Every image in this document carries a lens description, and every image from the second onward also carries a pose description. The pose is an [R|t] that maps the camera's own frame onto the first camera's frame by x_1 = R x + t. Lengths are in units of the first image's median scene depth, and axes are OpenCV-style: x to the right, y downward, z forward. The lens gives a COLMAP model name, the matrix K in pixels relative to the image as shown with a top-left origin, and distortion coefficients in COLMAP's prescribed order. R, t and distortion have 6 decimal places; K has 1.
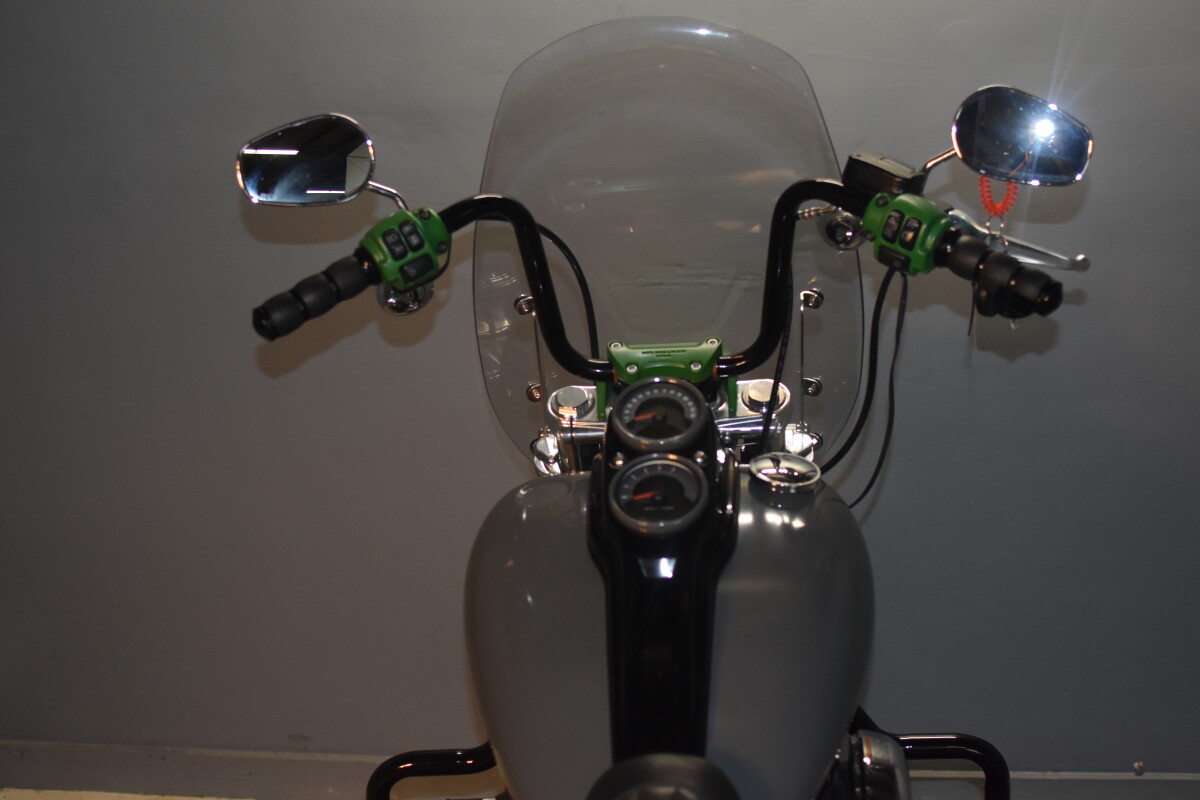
lens RADIAL K [[1829.9, 0, 600.0], [0, 1829.9, 400.0], [0, 0, 1]] dist [-0.191240, 0.188575]
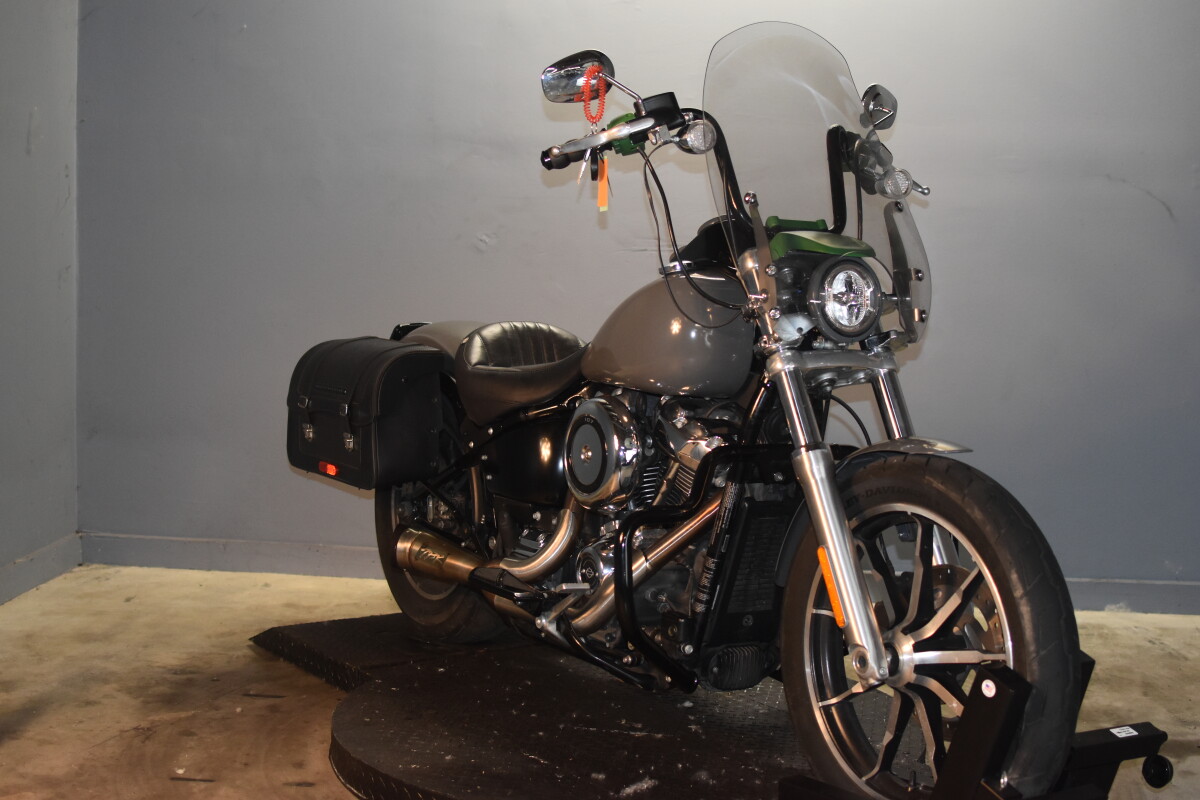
lens RADIAL K [[1829.9, 0, 600.0], [0, 1829.9, 400.0], [0, 0, 1]] dist [-0.191240, 0.188575]
pose [[0.999171, 0.038072, -0.014408, 0.035670], [-0.039491, 0.992435, -0.116248, 0.450787], [0.009874, 0.116721, 0.993116, -1.068245]]
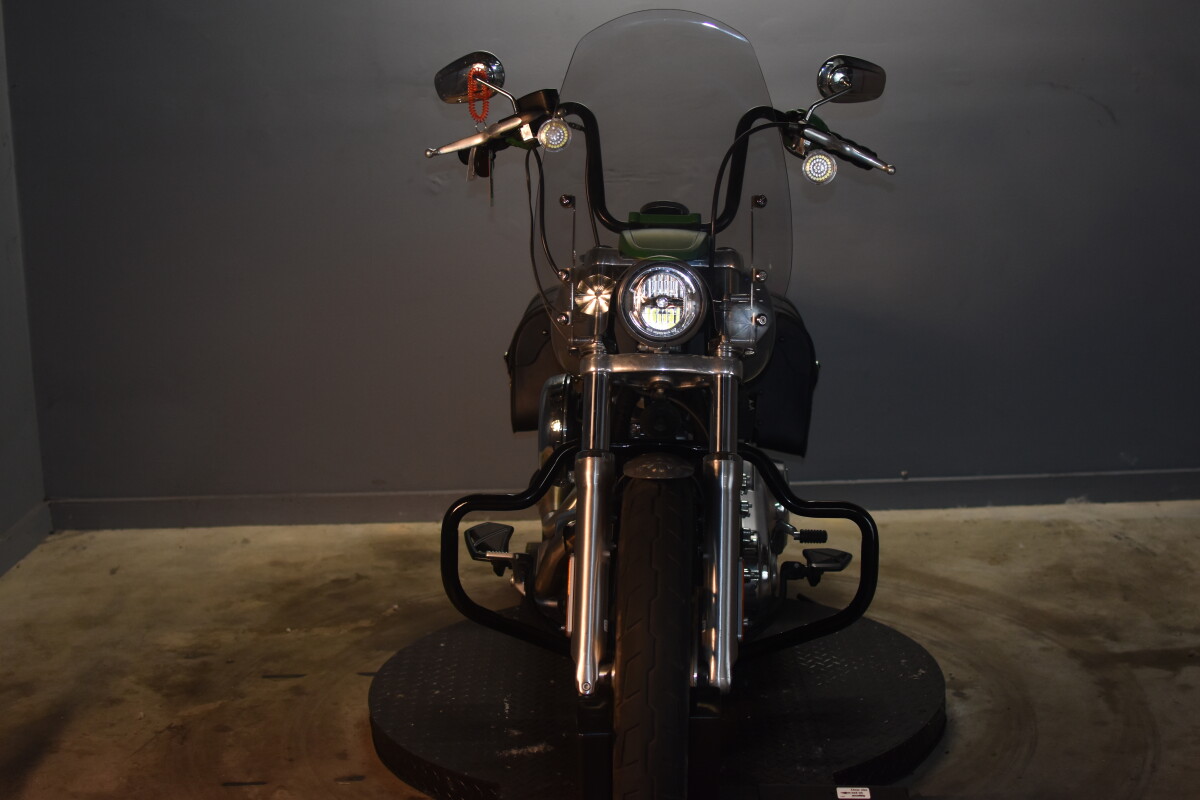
lens RADIAL K [[1829.9, 0, 600.0], [0, 1829.9, 400.0], [0, 0, 1]] dist [-0.191240, 0.188575]
pose [[0.997370, -0.034689, 0.063642, -0.134385], [0.036091, 0.999128, -0.021008, 0.287090], [-0.062858, 0.023250, 0.997752, -1.105138]]
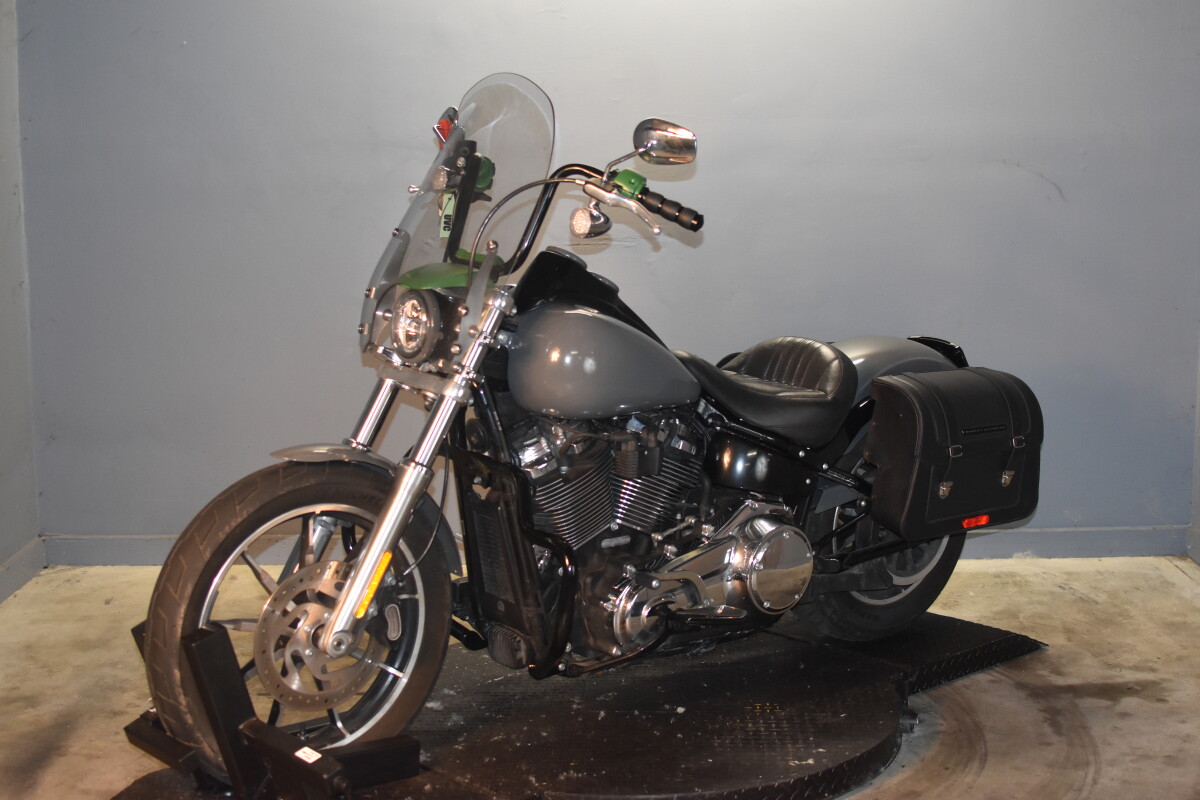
lens RADIAL K [[1829.9, 0, 600.0], [0, 1829.9, 400.0], [0, 0, 1]] dist [-0.191240, 0.188575]
pose [[0.995510, -0.009810, 0.094144, -0.193604], [0.016637, 0.997265, -0.072007, 0.361664], [-0.093180, 0.073250, 0.992951, -1.256244]]
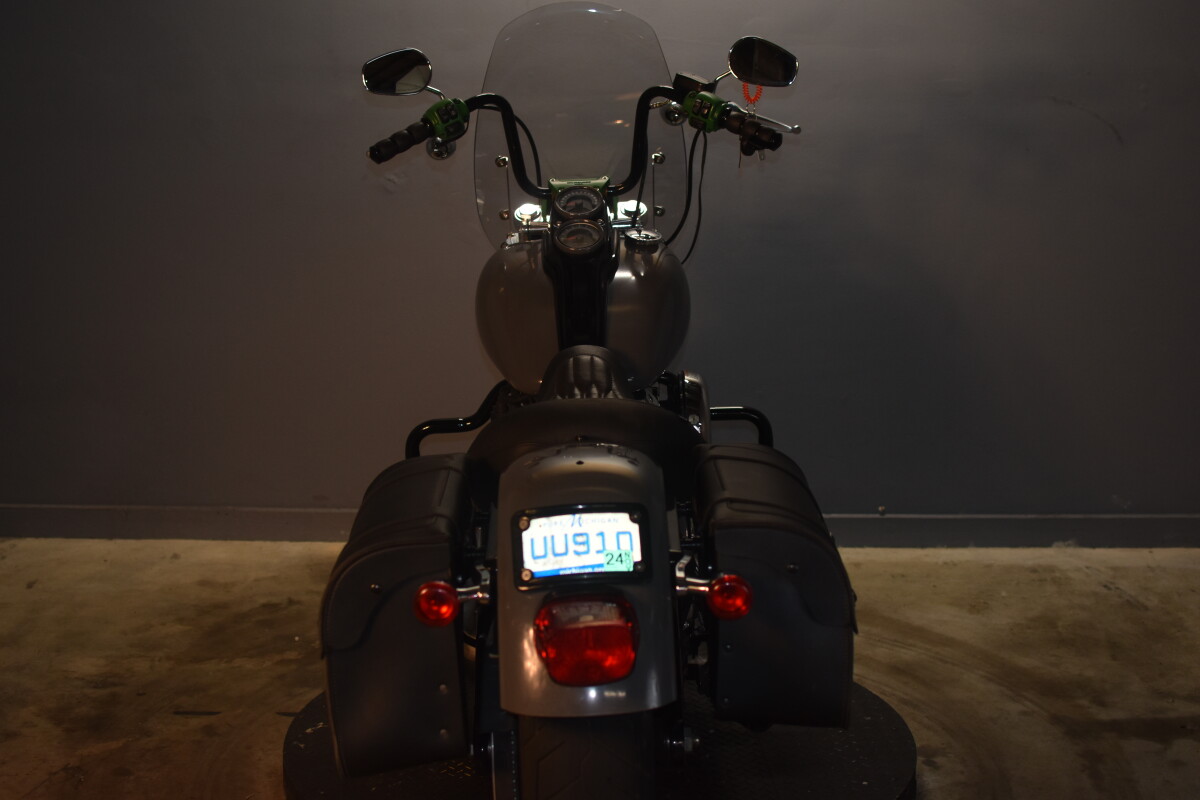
lens RADIAL K [[1829.9, 0, 600.0], [0, 1829.9, 400.0], [0, 0, 1]] dist [-0.191240, 0.188575]
pose [[0.997530, 0.000944, 0.070238, -0.080088], [0.000445, 0.999805, -0.019767, 0.251521], [-0.070243, 0.019750, 0.997334, -0.920915]]
